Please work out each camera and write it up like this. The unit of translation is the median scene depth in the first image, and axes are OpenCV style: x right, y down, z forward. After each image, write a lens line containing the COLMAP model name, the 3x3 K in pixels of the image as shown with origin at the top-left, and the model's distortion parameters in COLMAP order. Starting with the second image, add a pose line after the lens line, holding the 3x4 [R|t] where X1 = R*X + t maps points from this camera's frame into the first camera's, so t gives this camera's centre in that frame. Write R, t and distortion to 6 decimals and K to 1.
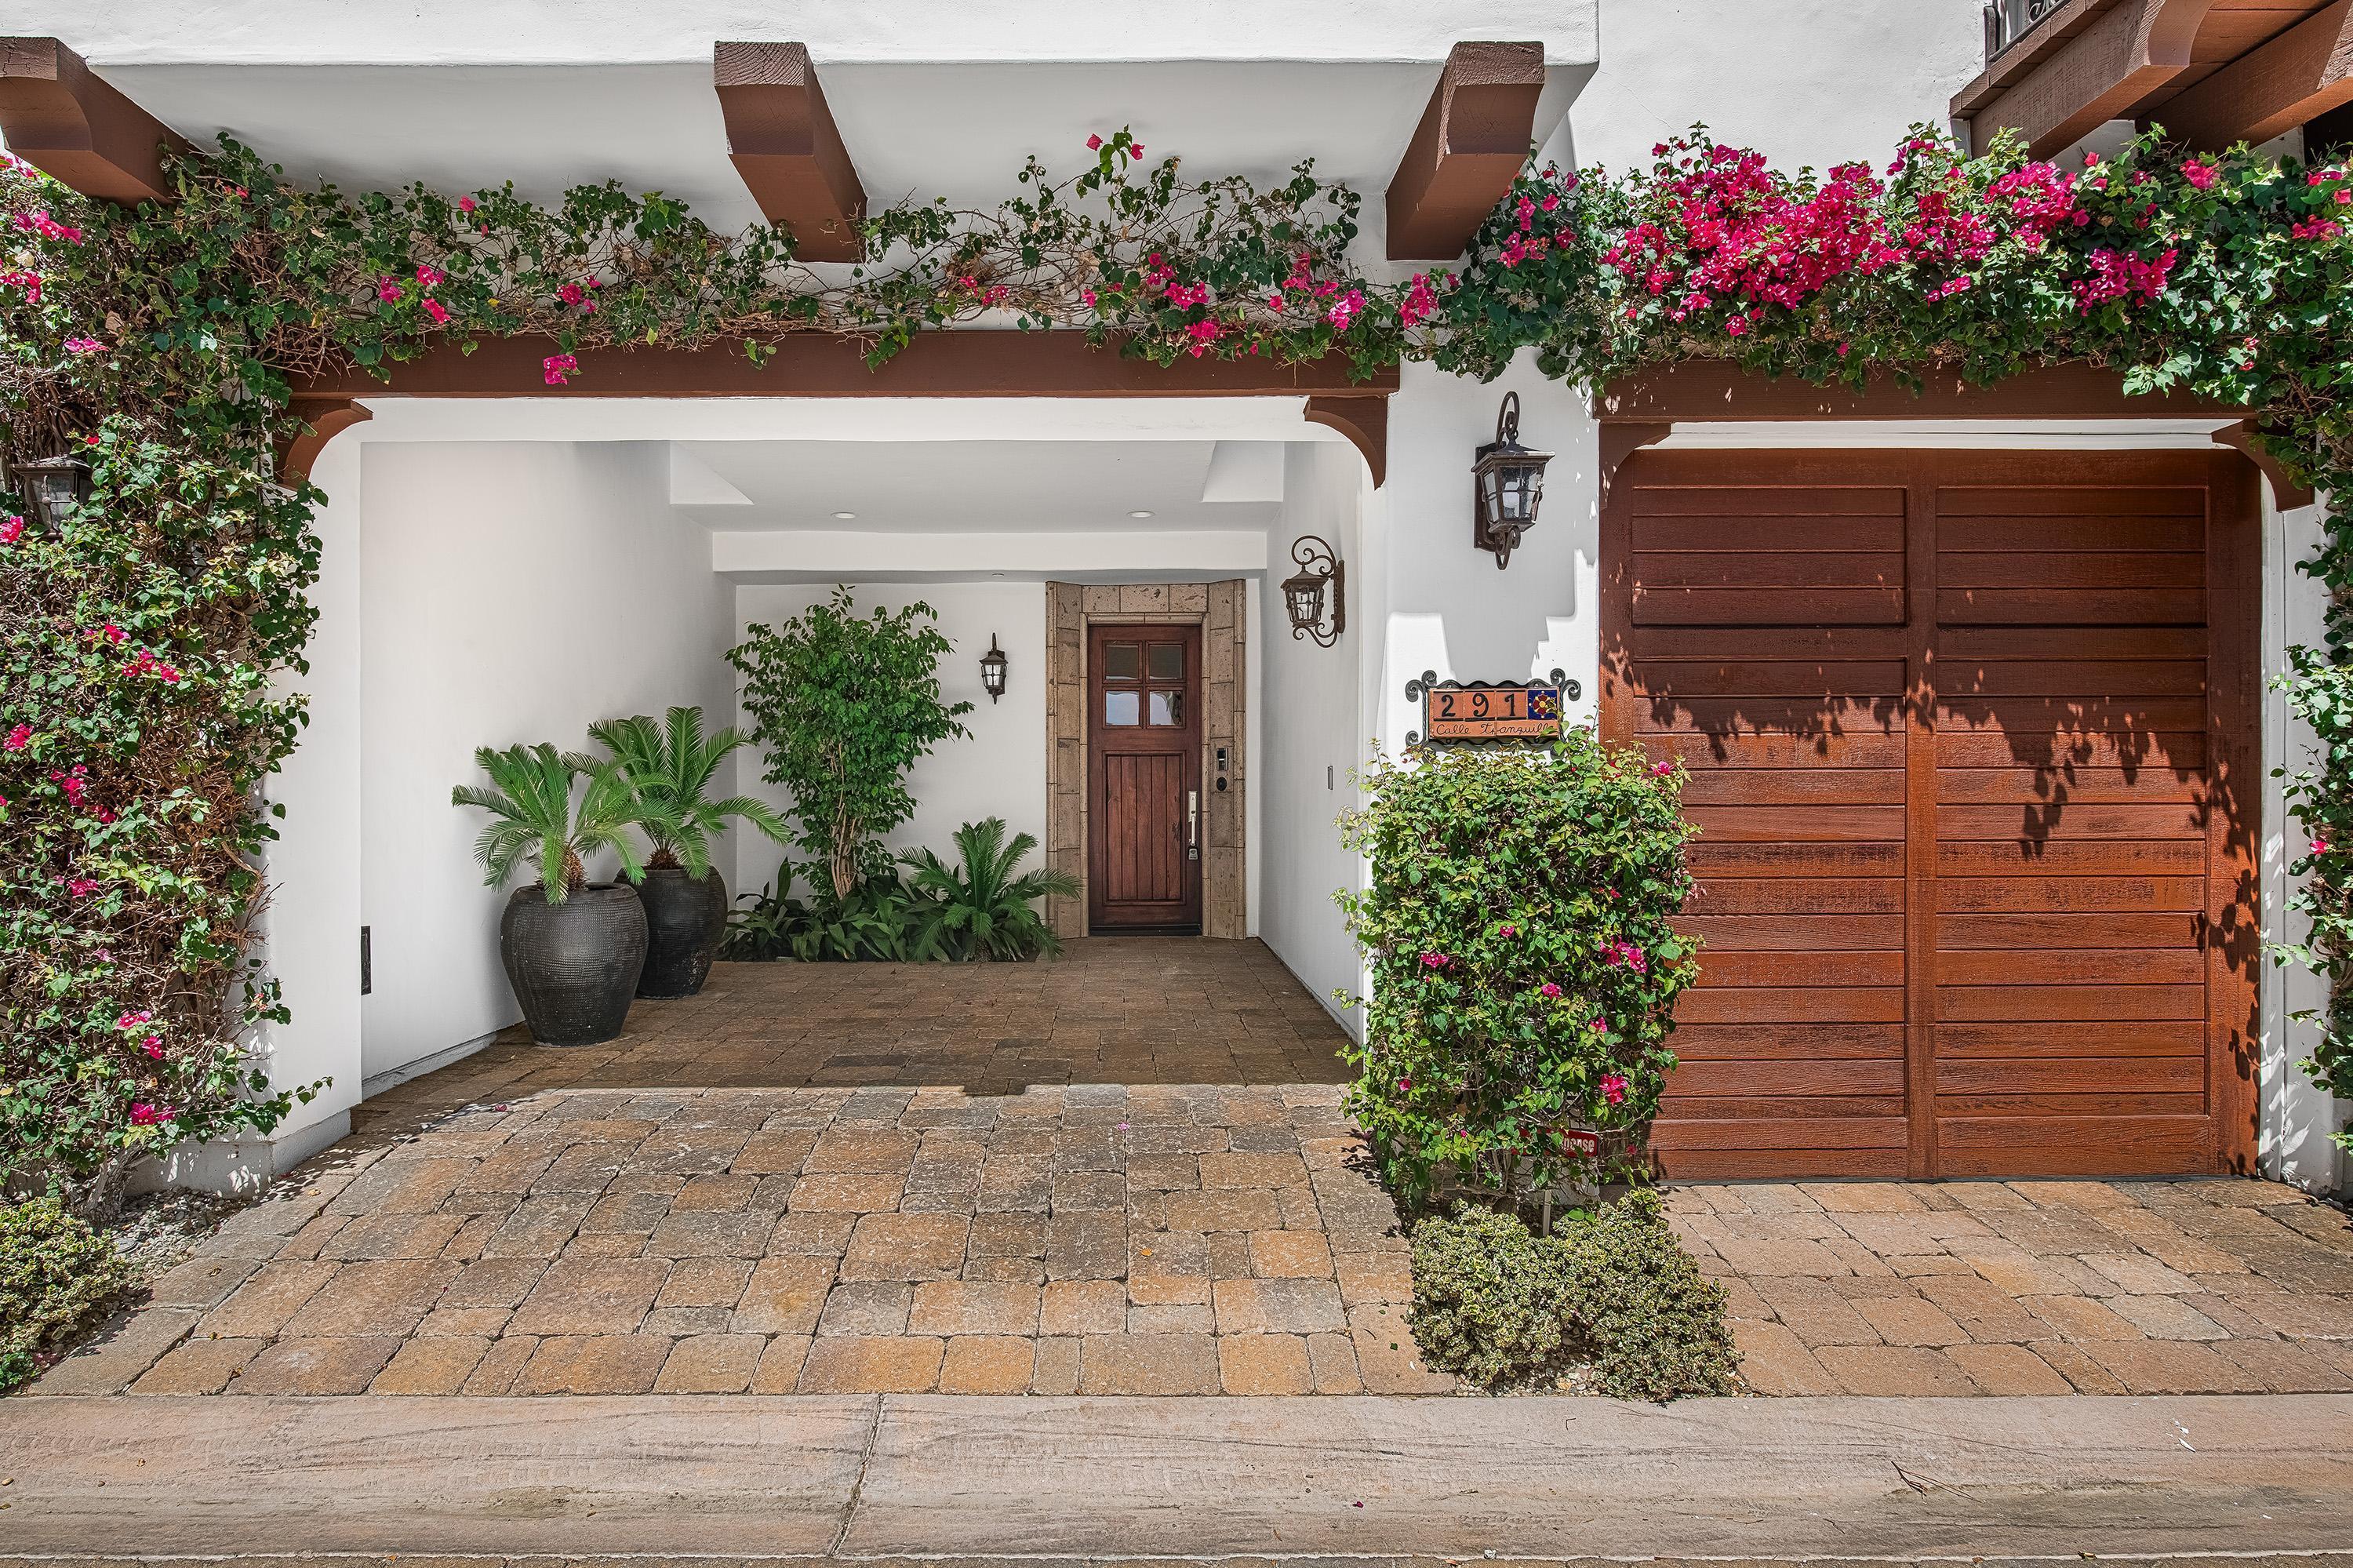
lens RADIAL K [[1378.0, 0, 1156.0], [0, 1378.0, 774.4], [0, 0, 1]] dist [0.000097, 0.000000]
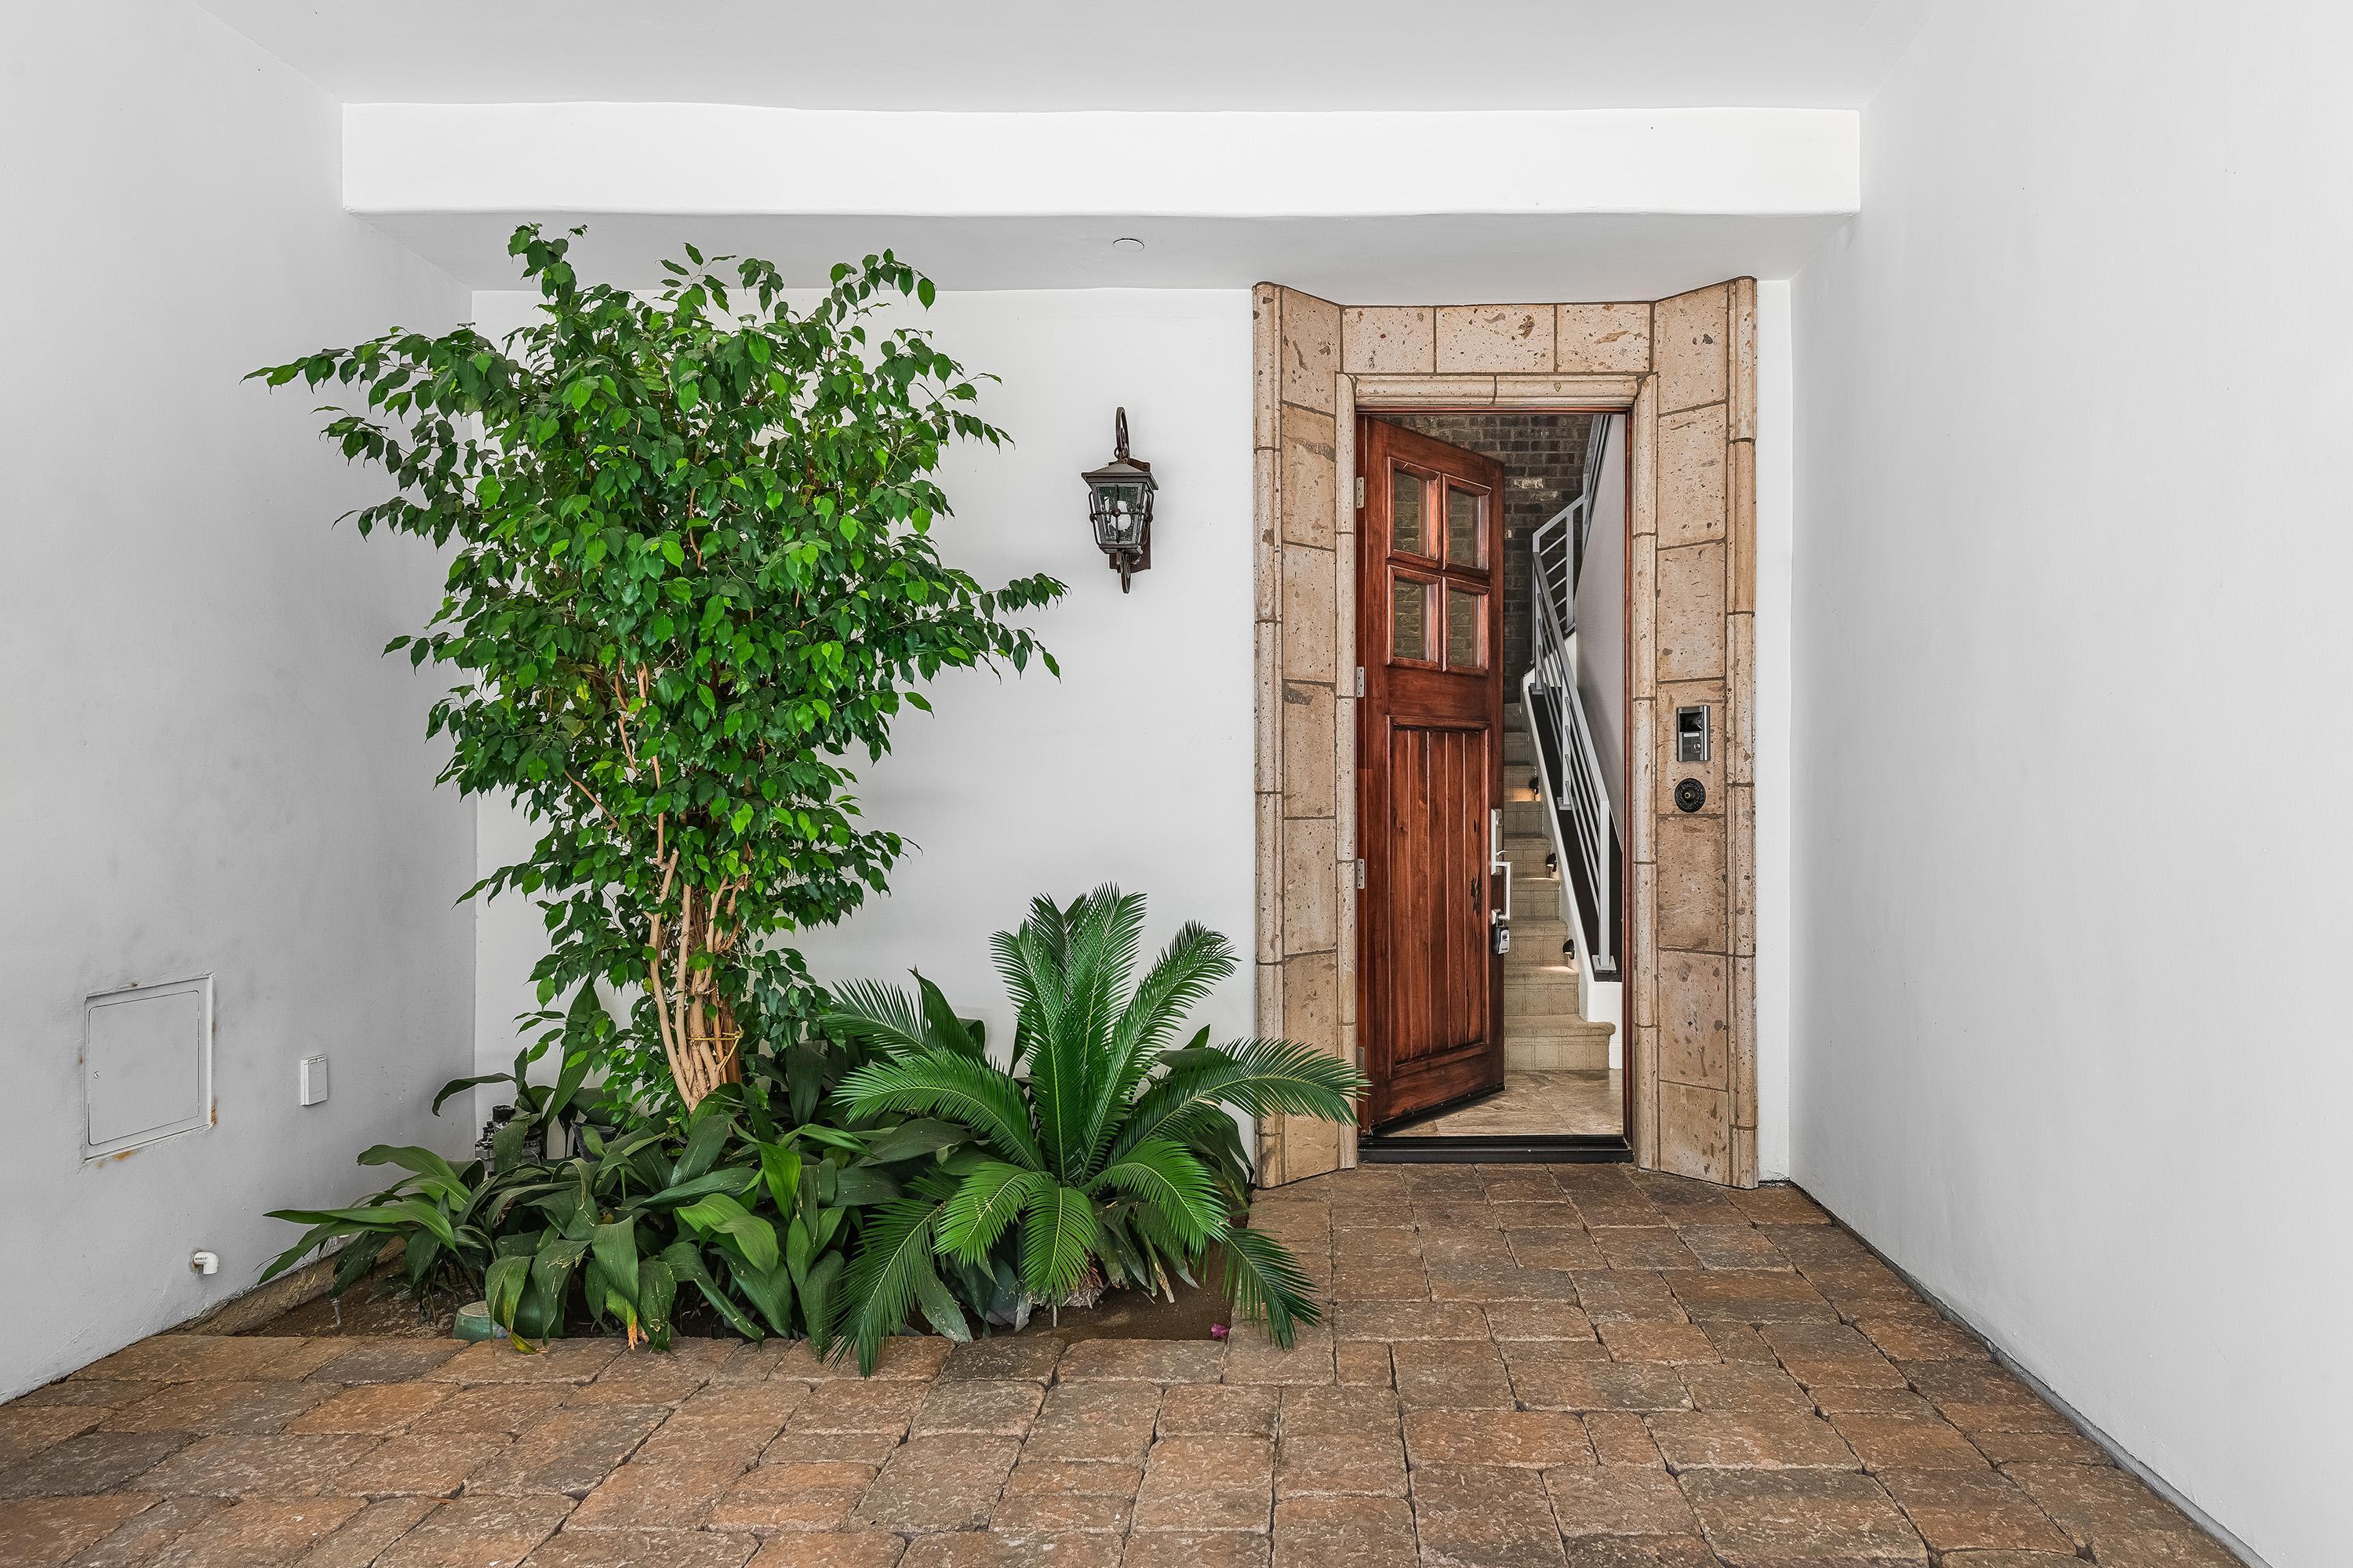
lens RADIAL K [[1482.6, 0, 1164.0], [0, 1482.6, 781.4], [0, 0, 1]] dist [0.005847, 0.000256]
pose [[0.990975, -0.000757, -0.134047, -0.051409], [0.000502, 0.999998, -0.001935, 0.004087], [0.134049, 0.001850, 0.990973, 0.608643]]
